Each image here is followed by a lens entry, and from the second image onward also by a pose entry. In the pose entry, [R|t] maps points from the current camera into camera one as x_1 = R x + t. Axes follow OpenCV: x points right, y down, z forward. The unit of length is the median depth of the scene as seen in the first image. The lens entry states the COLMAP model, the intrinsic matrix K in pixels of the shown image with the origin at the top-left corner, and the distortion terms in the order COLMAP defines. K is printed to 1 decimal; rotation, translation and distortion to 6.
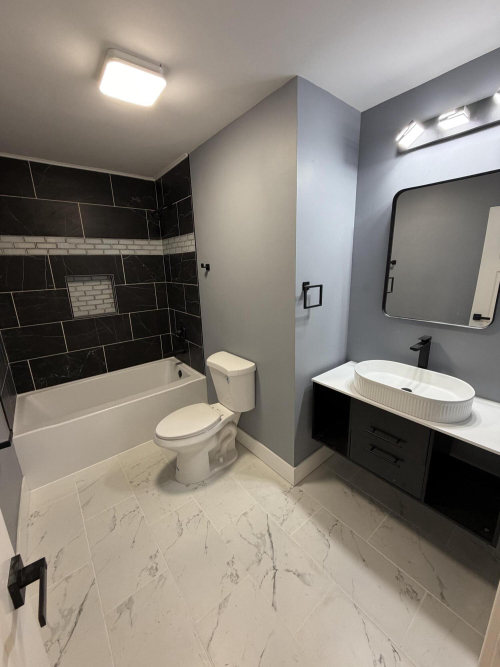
lens RADIAL K [[266.0, 0, 250.6], [0, 266.0, 331.5], [0, 0, 1]] dist [0.000079, 0.000243]
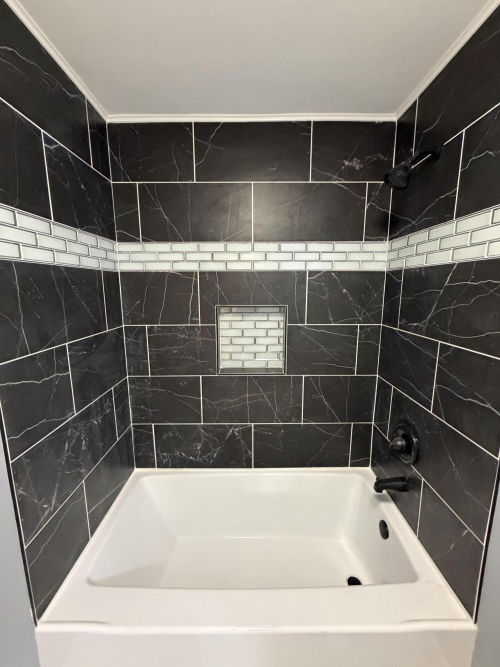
lens RADIAL K [[266.0, 0, 250.6], [0, 266.0, 331.5], [0, 0, 1]] dist [0.000079, 0.000243]
pose [[0.780571, 0.126854, -0.612060, -0.231709], [-0.172486, 0.984885, -0.015850, -0.139424], [0.600798, 0.117943, 0.790652, 0.522620]]
